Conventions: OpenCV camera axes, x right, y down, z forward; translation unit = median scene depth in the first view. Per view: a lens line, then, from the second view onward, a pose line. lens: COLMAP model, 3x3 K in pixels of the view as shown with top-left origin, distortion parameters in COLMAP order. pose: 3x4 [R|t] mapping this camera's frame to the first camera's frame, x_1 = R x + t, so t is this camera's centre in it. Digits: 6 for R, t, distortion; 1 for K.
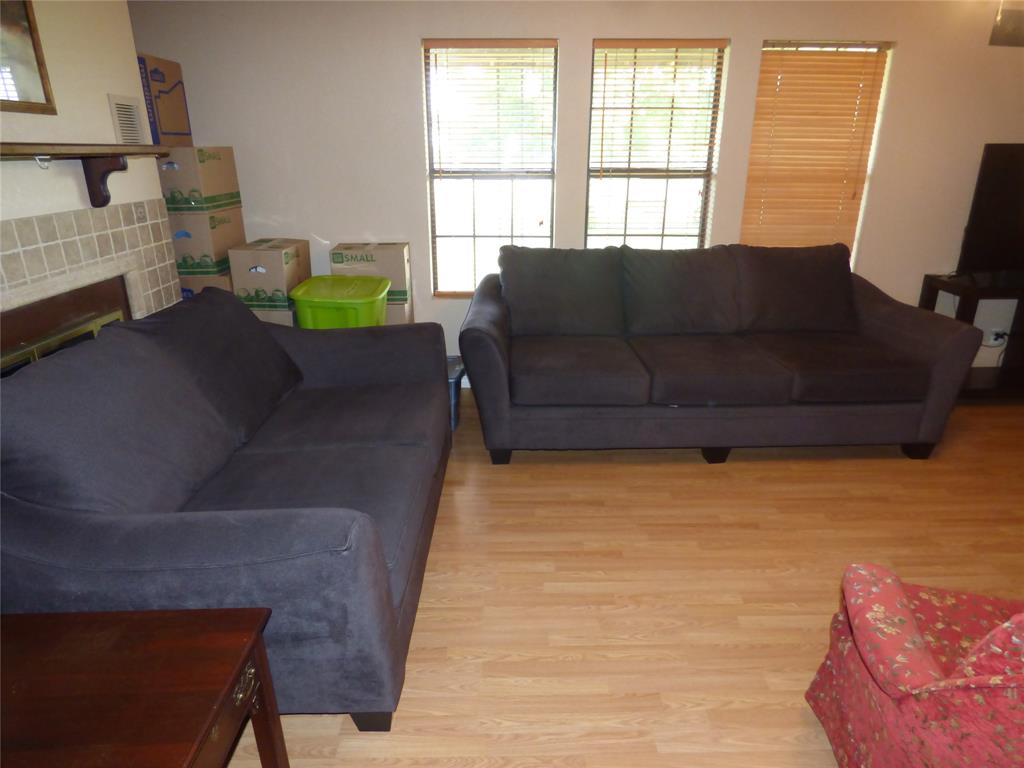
lens RADIAL K [[630.1, 0, 512.0], [0, 630.1, 384.0], [0, 0, 1]] dist [0.001092, 0.000575]
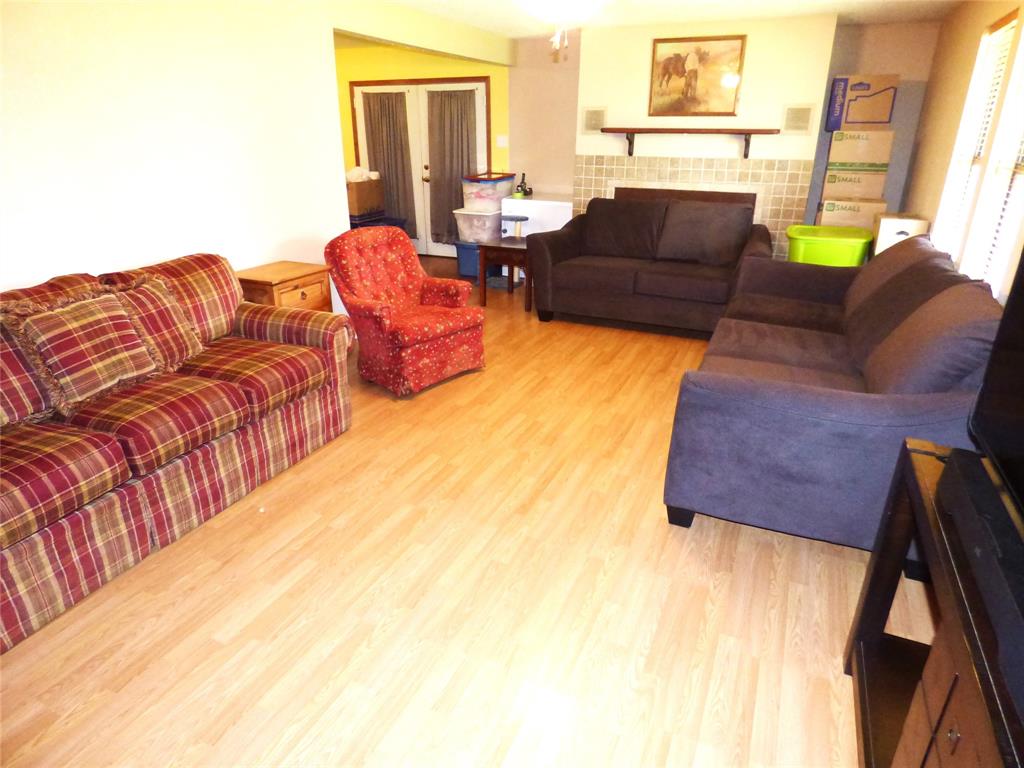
lens RADIAL K [[631.6, 0, 512.0], [0, 631.6, 384.0], [0, 0, 1]] dist [-0.002864, -0.002338]
pose [[-0.421625, 0.342957, -0.839412, 1.591472], [-0.320678, 0.809500, 0.491808, -0.419147], [0.848173, 0.476540, -0.231327, 1.081340]]
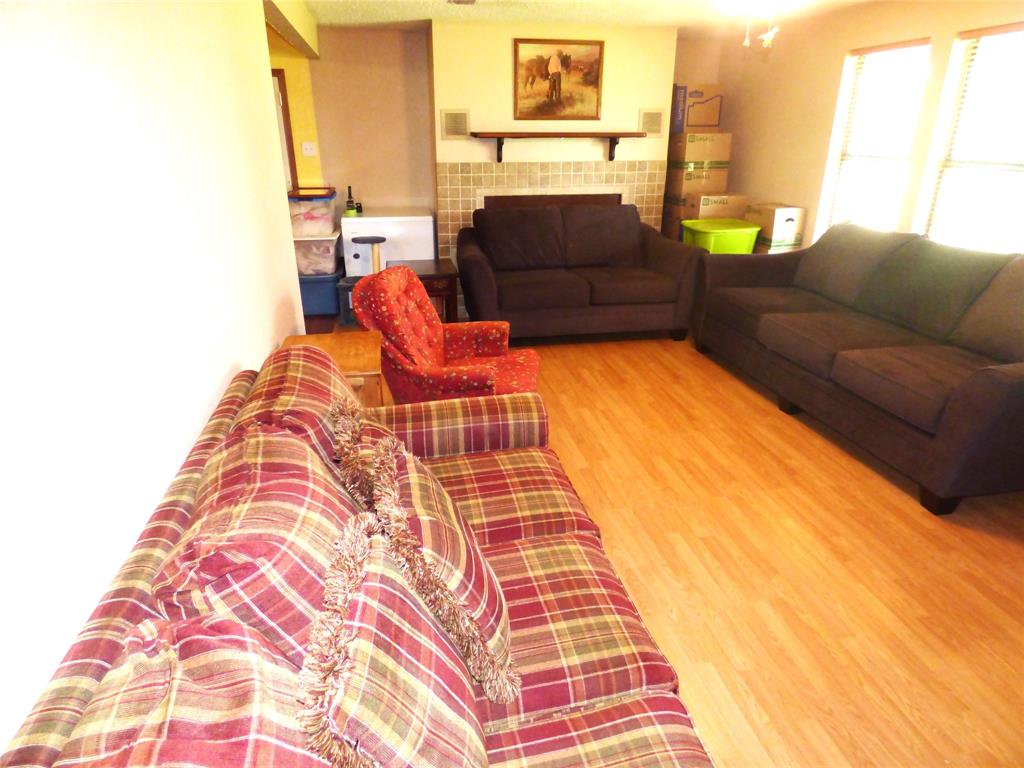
lens RADIAL K [[631.6, 0, 512.0], [0, 631.6, 384.0], [0, 0, 1]] dist [-0.002864, -0.002338]
pose [[0.177015, 0.368830, -0.912486, 1.465022], [-0.344229, 0.891773, 0.293680, -0.102289], [0.922048, 0.262118, 0.284820, 0.226934]]
